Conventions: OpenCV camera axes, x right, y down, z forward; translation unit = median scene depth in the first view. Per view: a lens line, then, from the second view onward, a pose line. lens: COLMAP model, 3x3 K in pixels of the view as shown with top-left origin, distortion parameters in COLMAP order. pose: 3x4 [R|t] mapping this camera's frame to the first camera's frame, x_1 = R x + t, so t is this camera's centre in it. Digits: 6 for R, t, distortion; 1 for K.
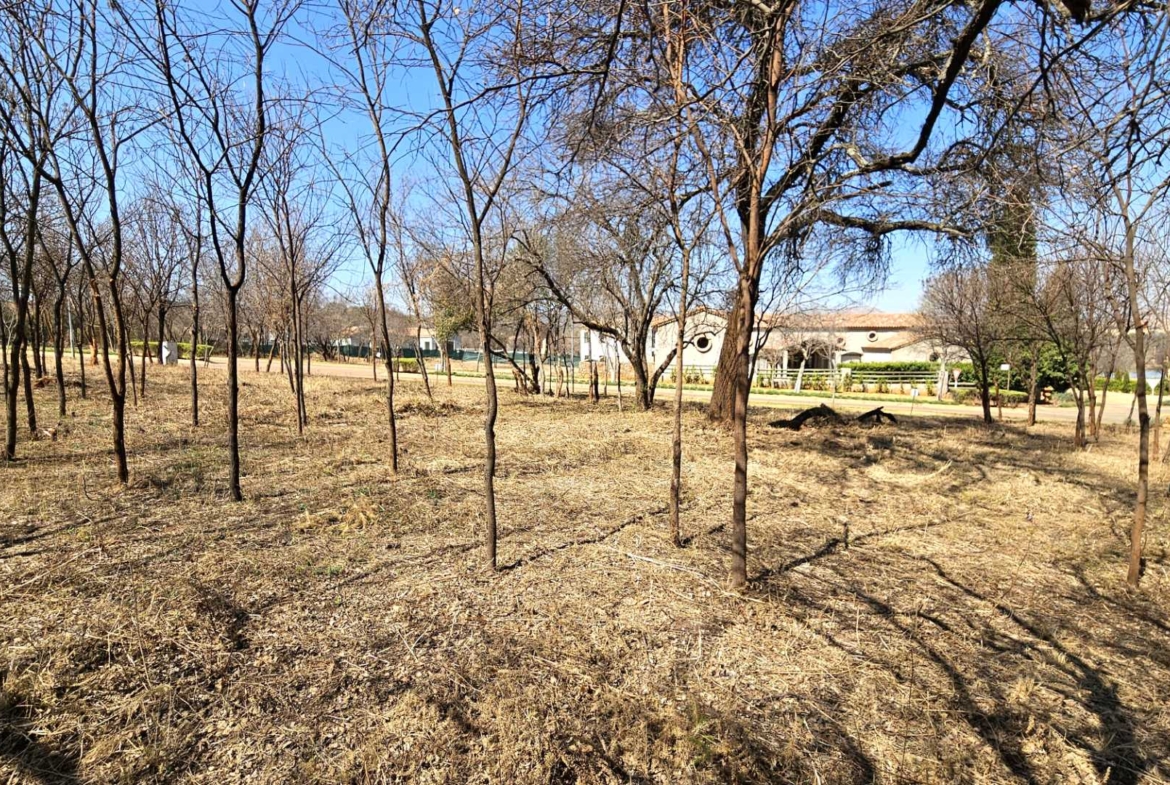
lens RADIAL K [[579.2, 0, 572.9], [0, 579.2, 389.2], [0, 0, 1]] dist [-0.002020, 0.001368]
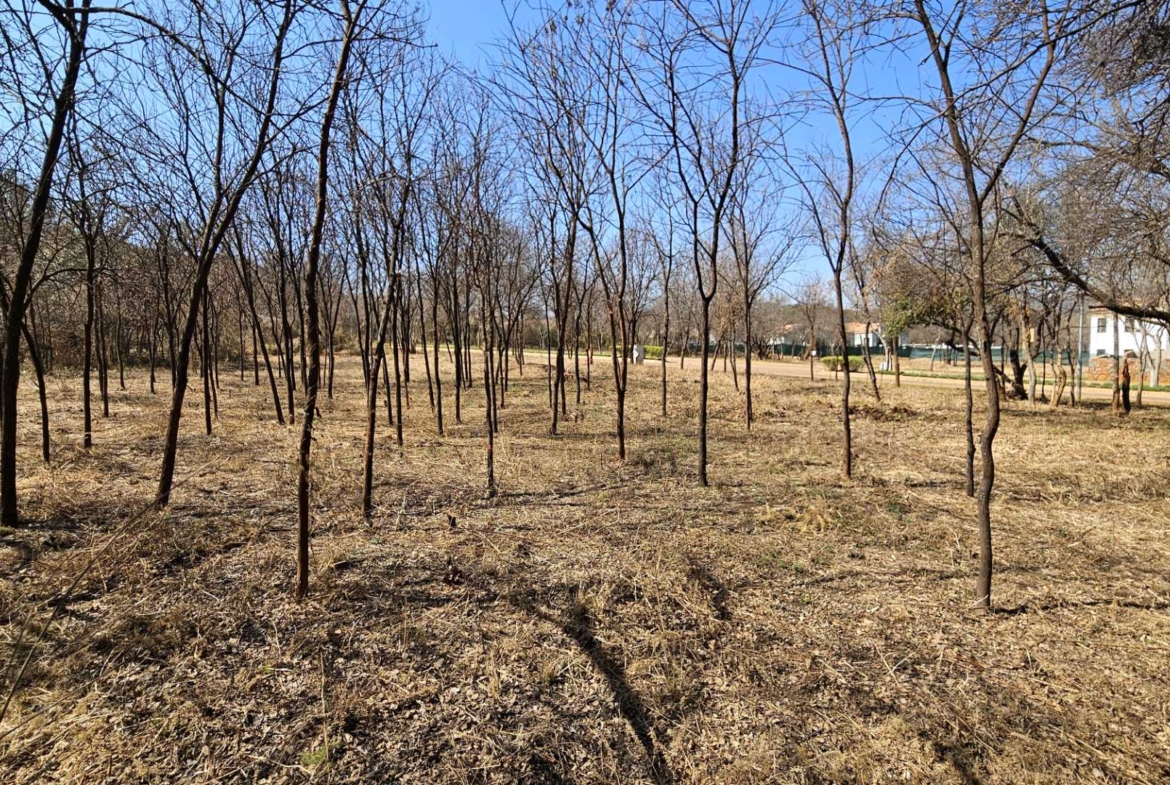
lens RADIAL K [[579.2, 0, 572.9], [0, 579.2, 389.2], [0, 0, 1]] dist [-0.002020, 0.001368]
pose [[0.755213, 0.025603, -0.654980, -0.042790], [-0.023699, 0.999650, 0.011750, -0.005355], [0.655051, 0.006649, 0.755555, -0.035777]]
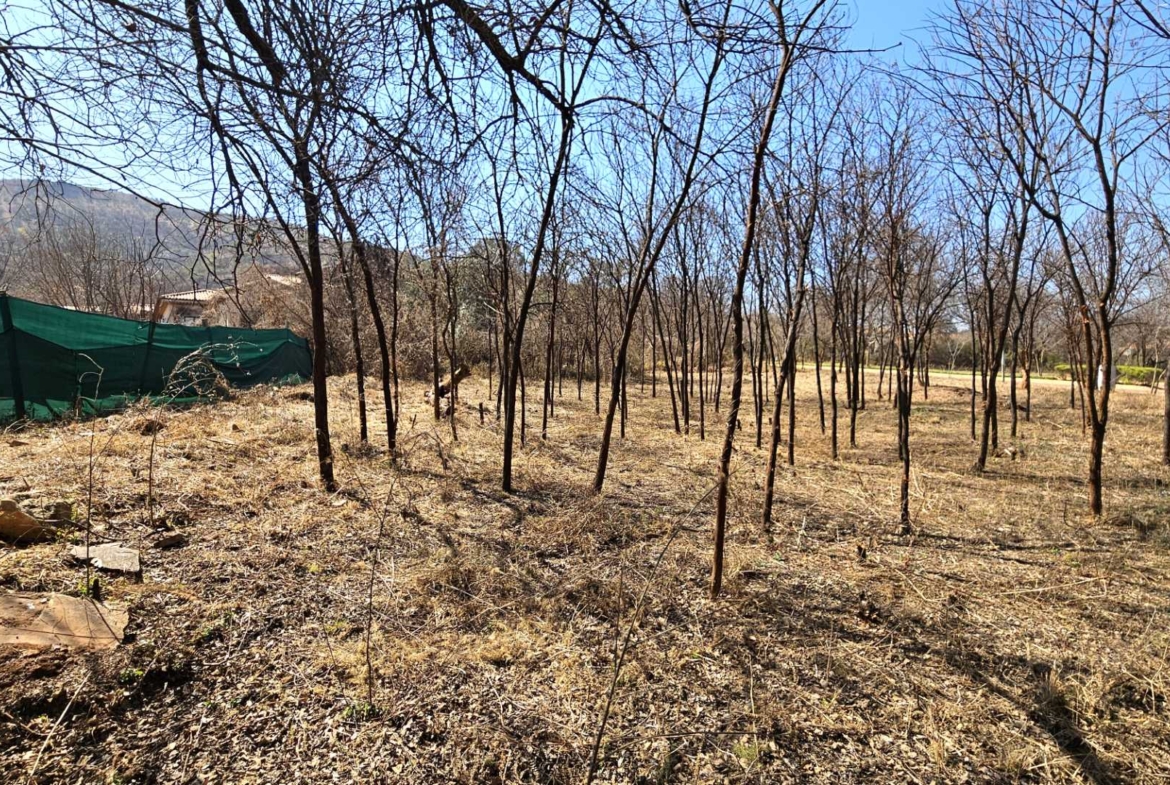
lens RADIAL K [[579.2, 0, 572.9], [0, 579.2, 389.2], [0, 0, 1]] dist [-0.002020, 0.001368]
pose [[0.226002, 0.023002, -0.973855, -0.061306], [-0.062992, 0.997974, 0.008953, 0.000269], [0.972088, 0.059322, 0.226993, -0.088543]]
